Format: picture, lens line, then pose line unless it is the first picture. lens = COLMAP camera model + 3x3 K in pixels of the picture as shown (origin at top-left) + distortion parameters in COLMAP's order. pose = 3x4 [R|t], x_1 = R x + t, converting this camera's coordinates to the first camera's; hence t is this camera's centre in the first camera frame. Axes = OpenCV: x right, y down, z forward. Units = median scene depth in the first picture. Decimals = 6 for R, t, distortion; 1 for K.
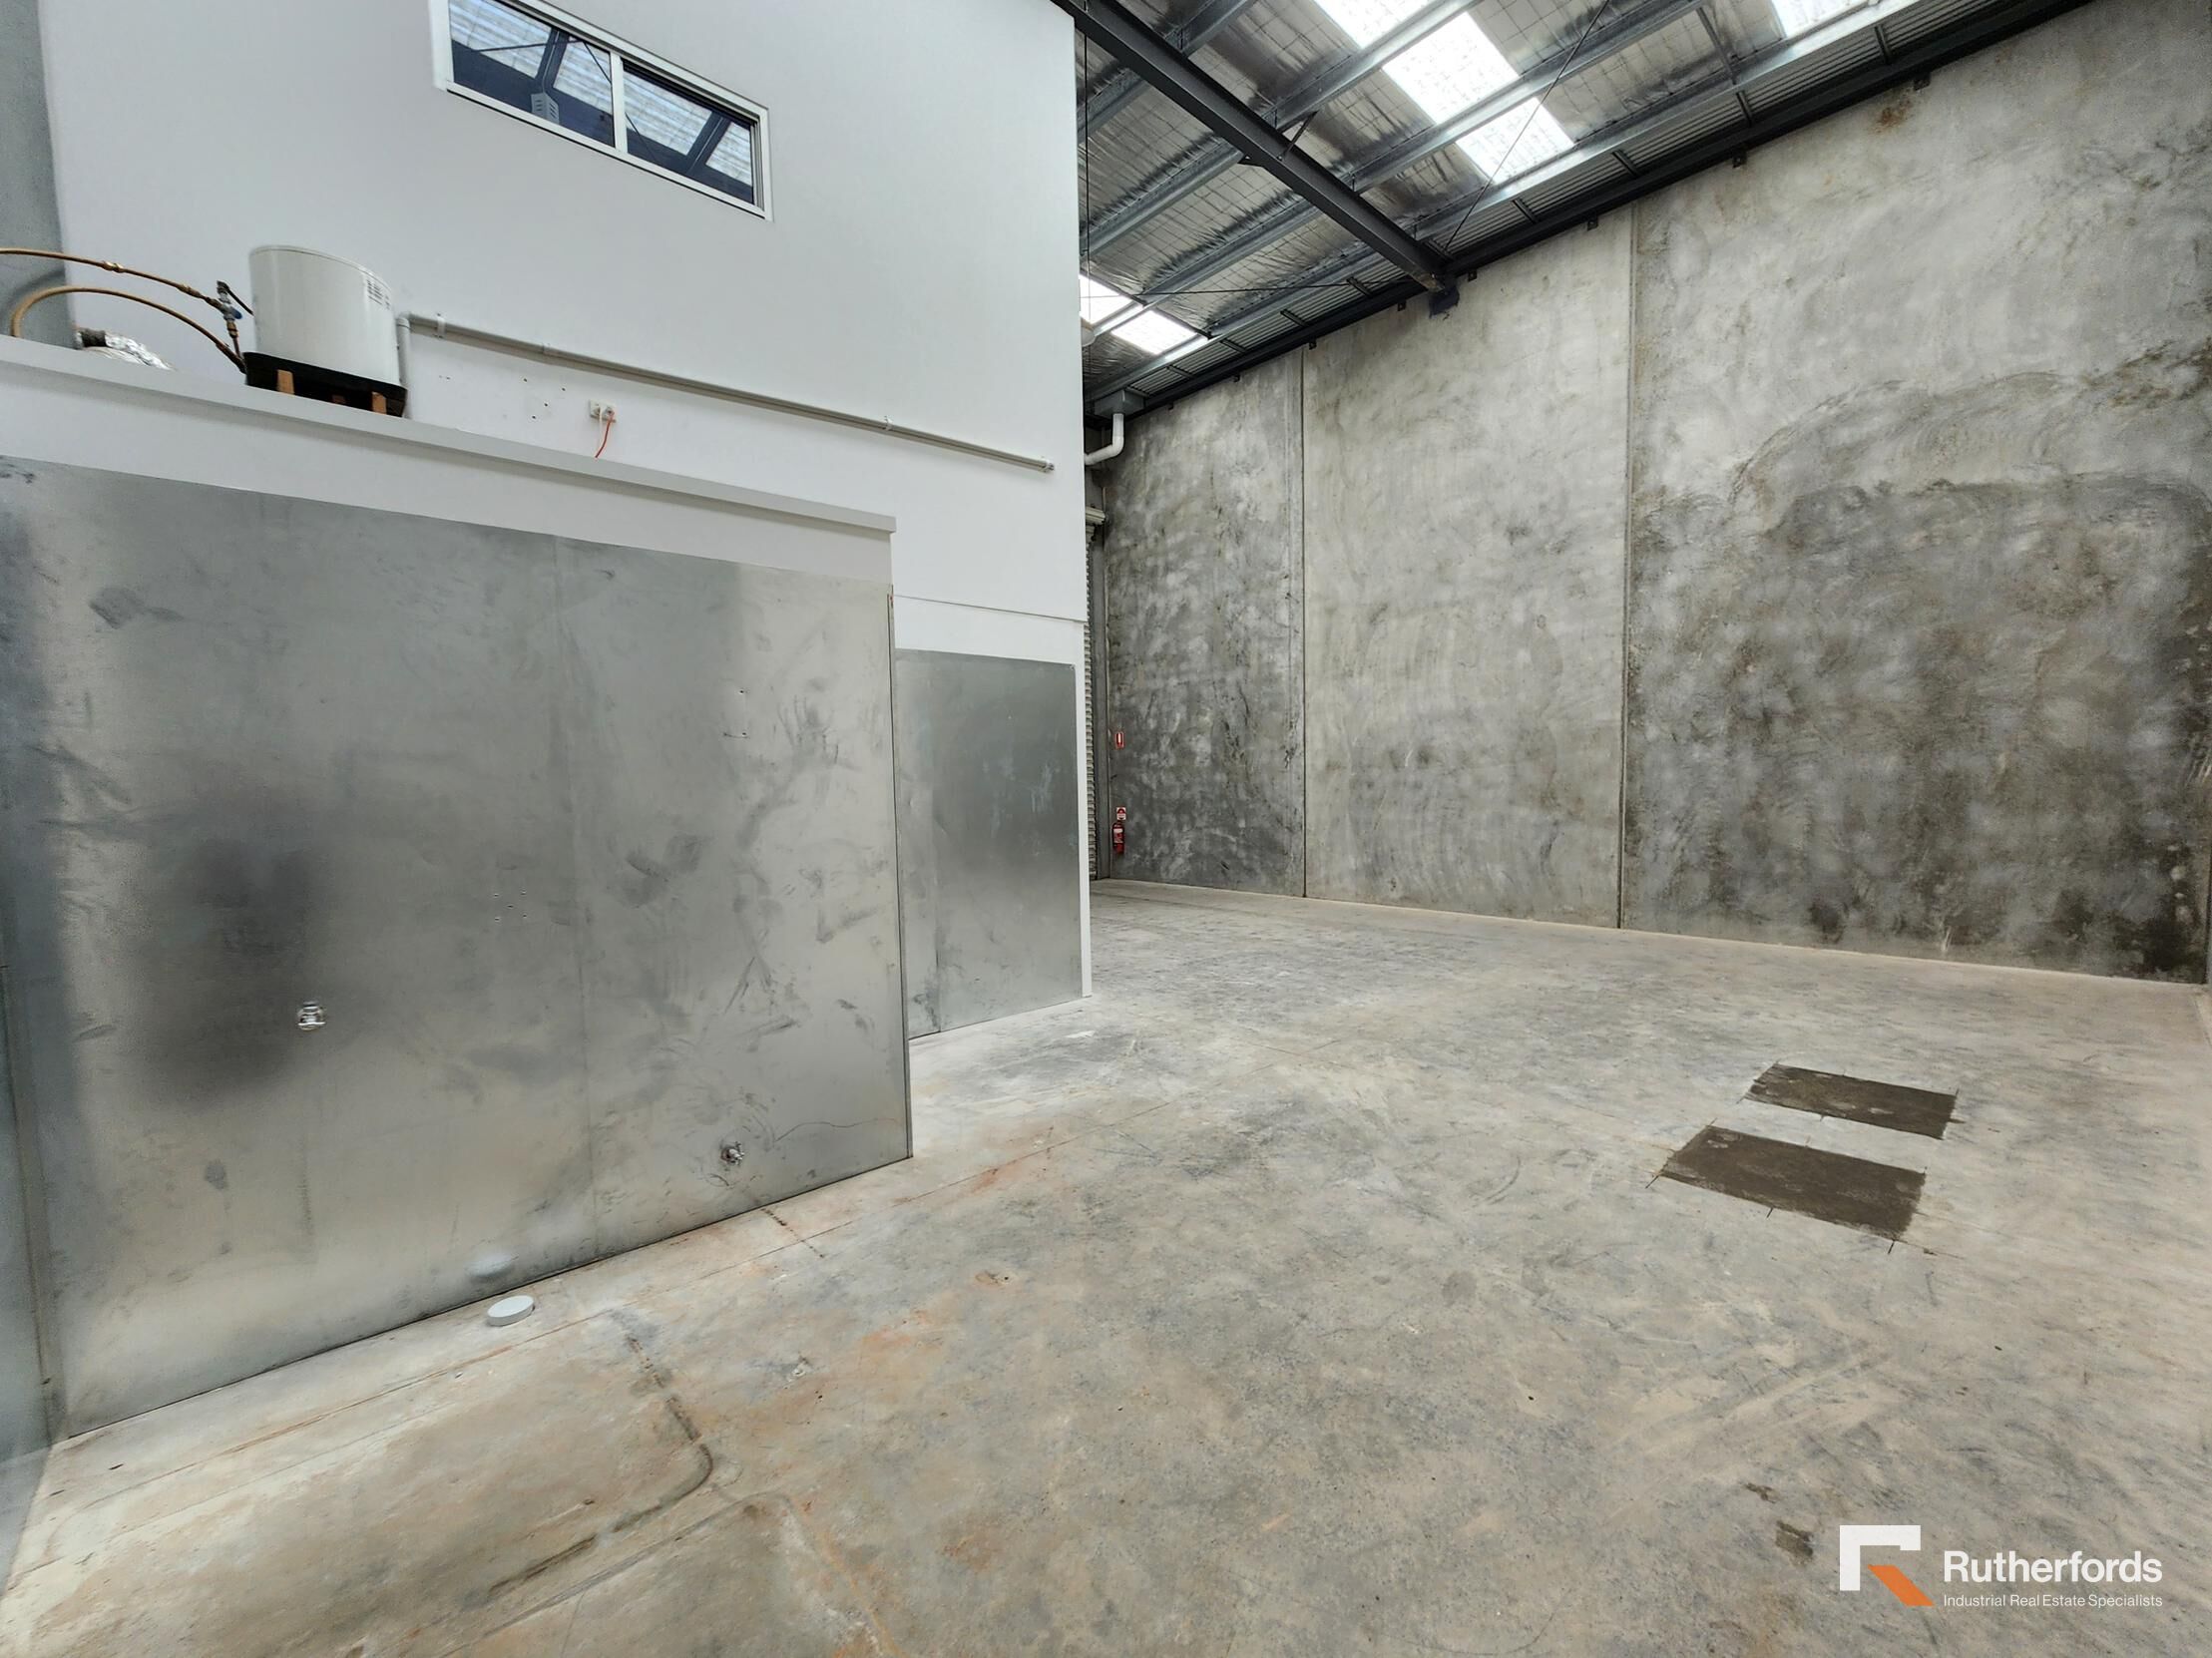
lens RADIAL K [[909.0, 0, 1119.1], [0, 909.0, 835.6], [0, 0, 1]] dist [0.000382, -0.000493]
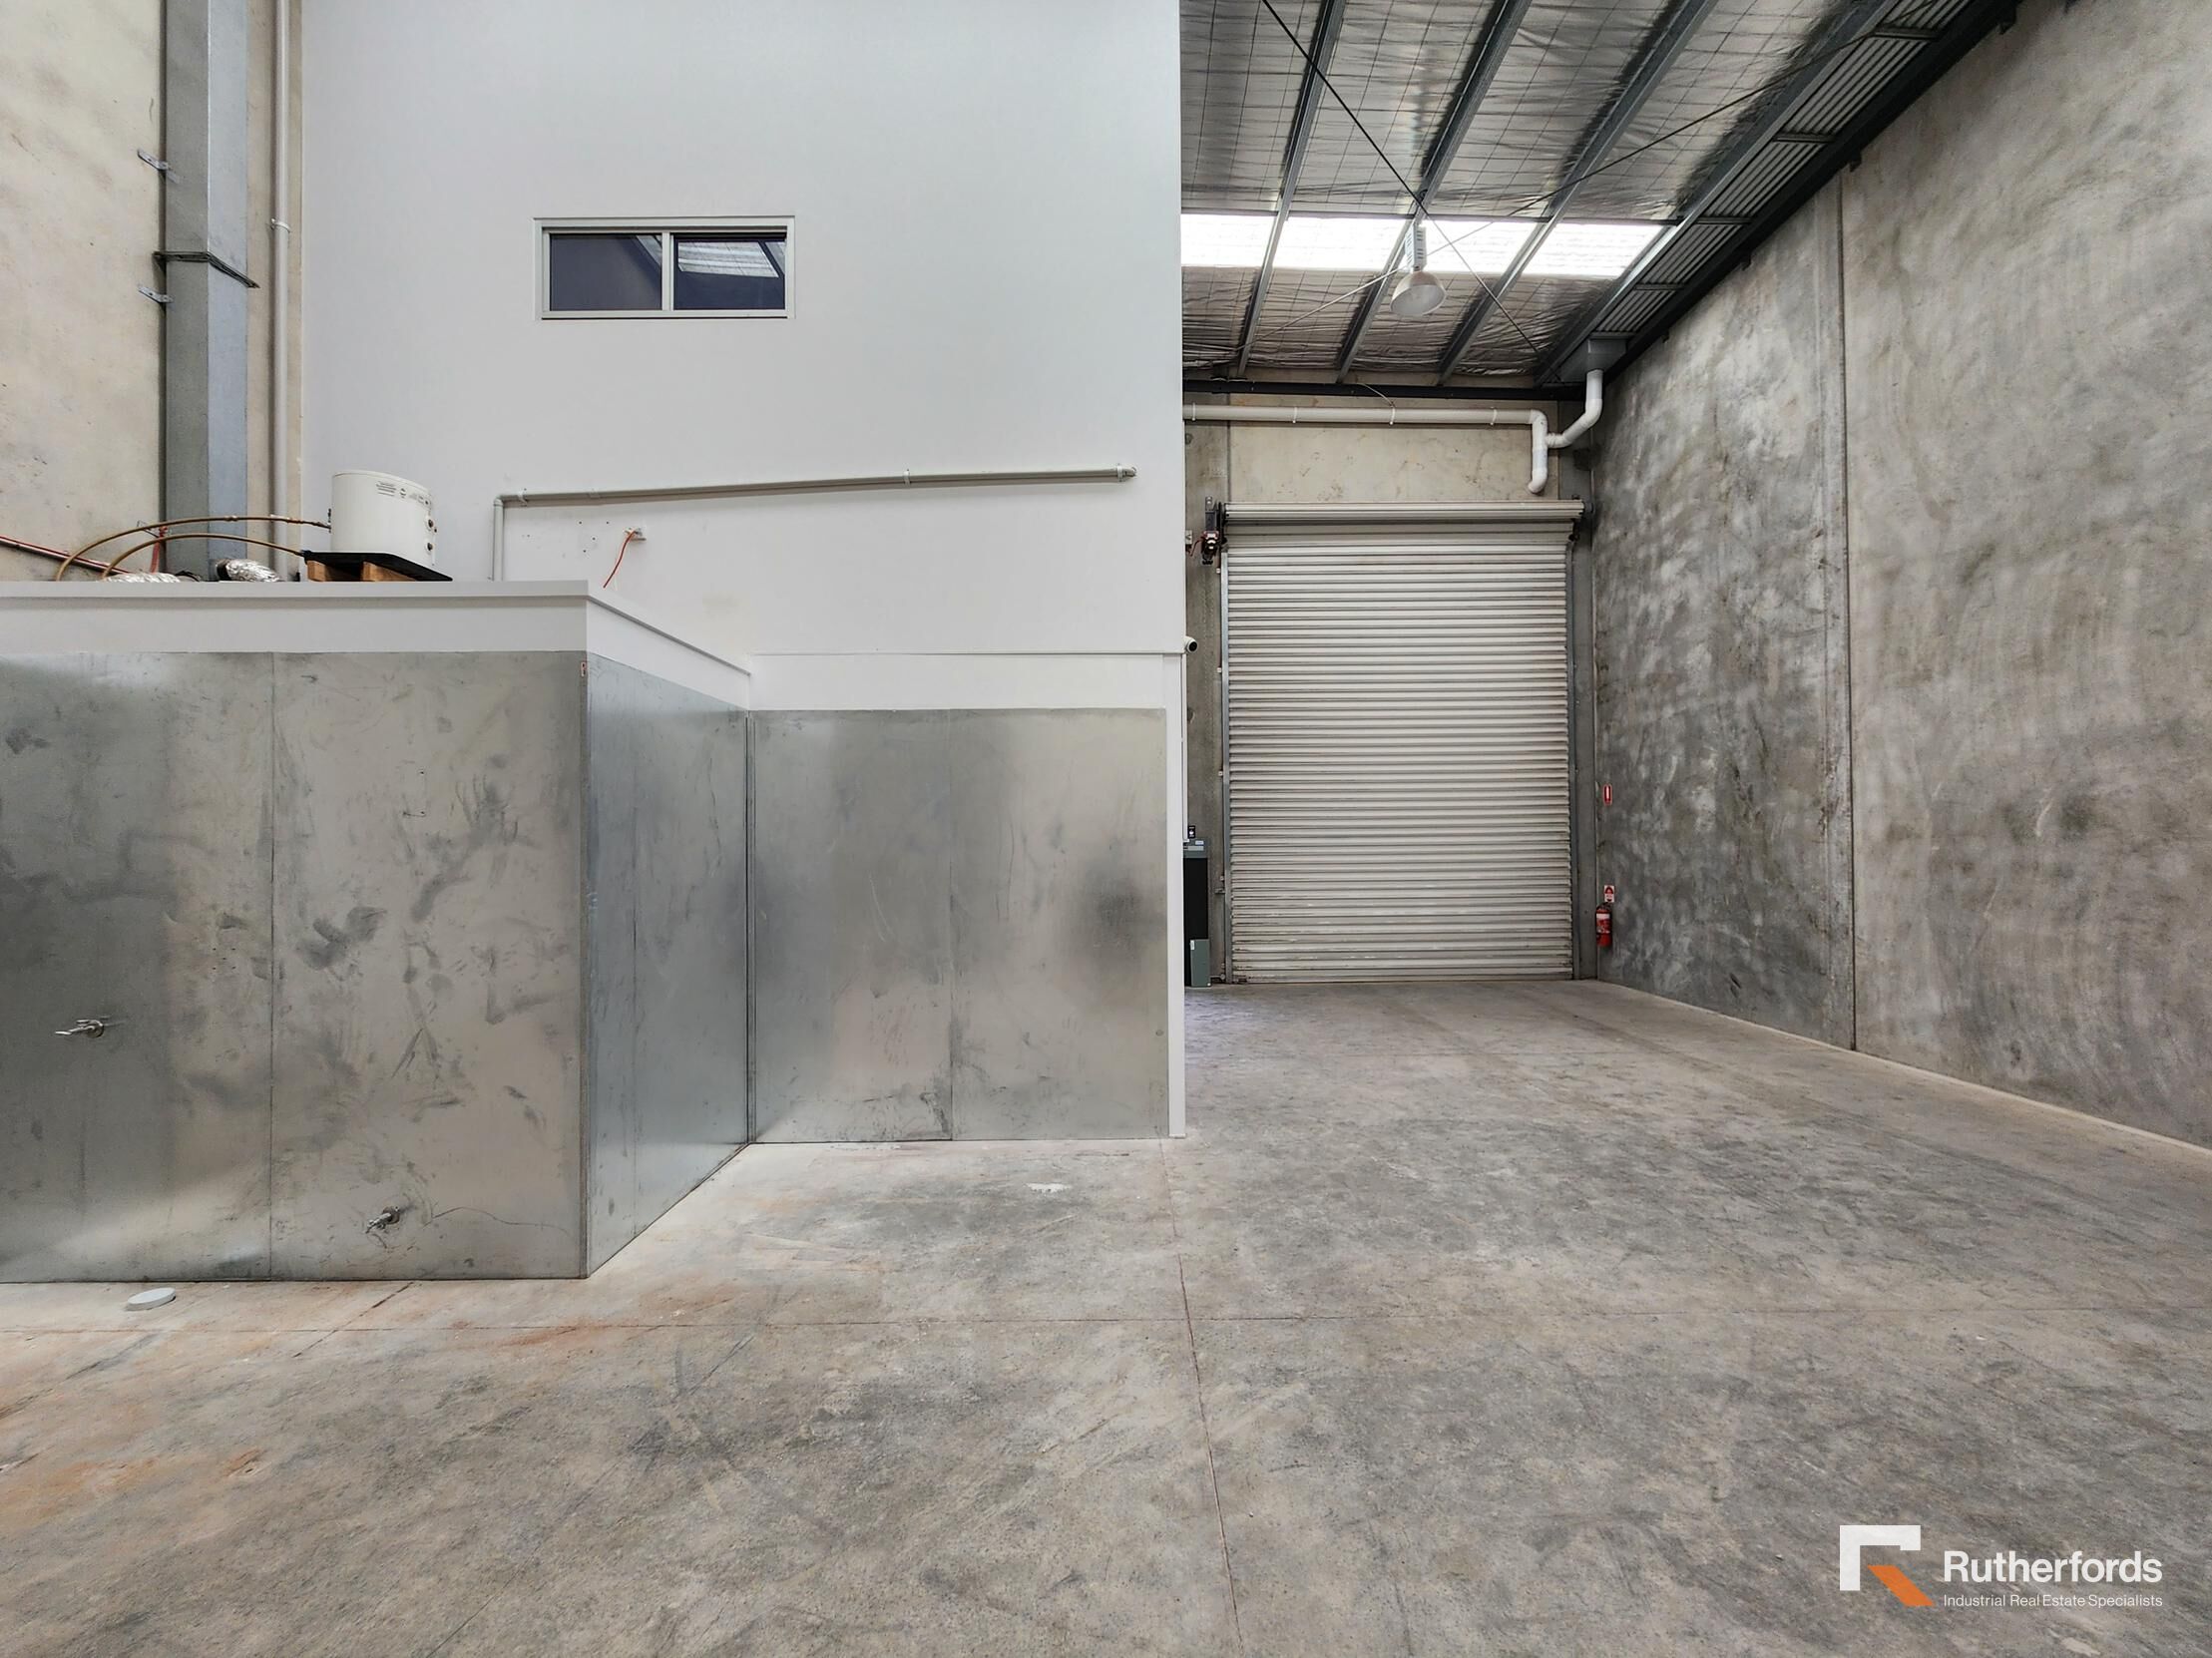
lens RADIAL K [[909.0, 0, 1120.2], [0, 909.0, 828.5], [0, 0, 1]] dist [0.000382, -0.000493]
pose [[0.736706, 0.002204, -0.676210, 0.620081], [-0.050452, 0.997387, -0.051714, -0.055846], [0.674329, 0.072214, 0.734892, 0.540716]]
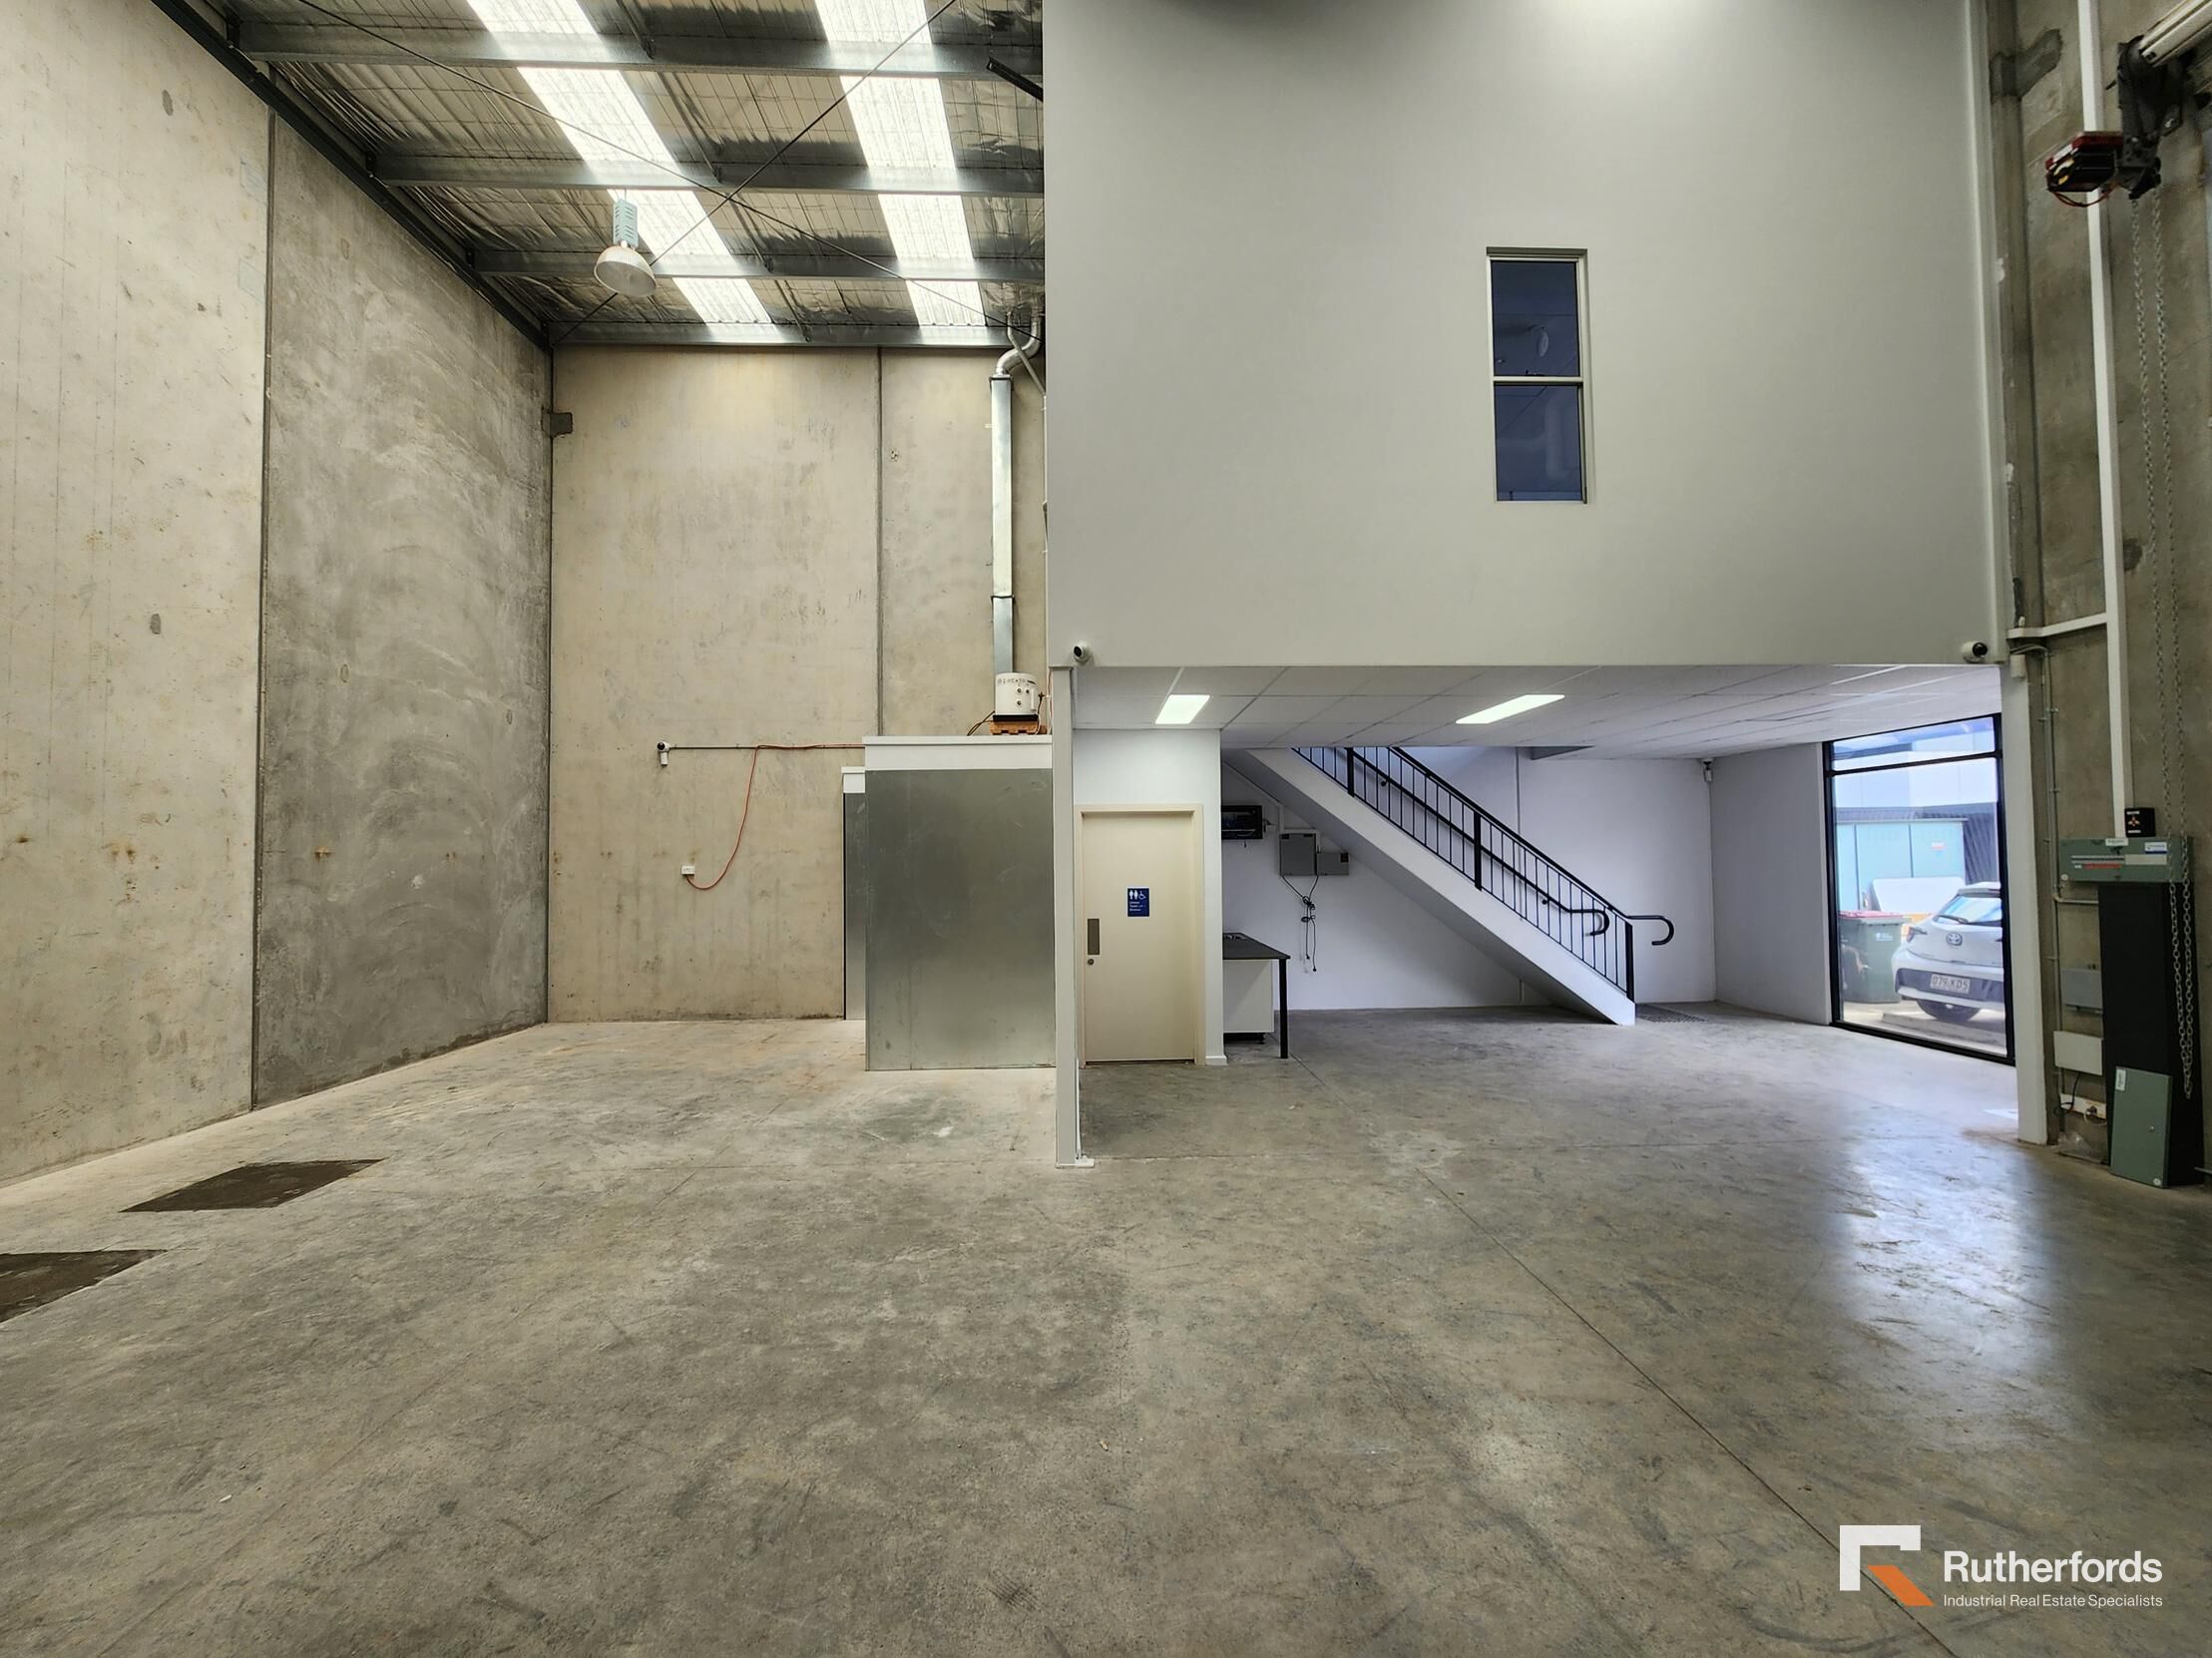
lens RADIAL K [[909.0, 0, 1117.2], [0, 909.0, 832.1], [0, 0, 1]] dist [0.000382, -0.000493]
pose [[-0.652782, 0.003830, -0.757537, 0.691315], [-0.023326, 0.999411, 0.025153, -0.160846], [0.757187, 0.034090, -0.652308, 2.108456]]
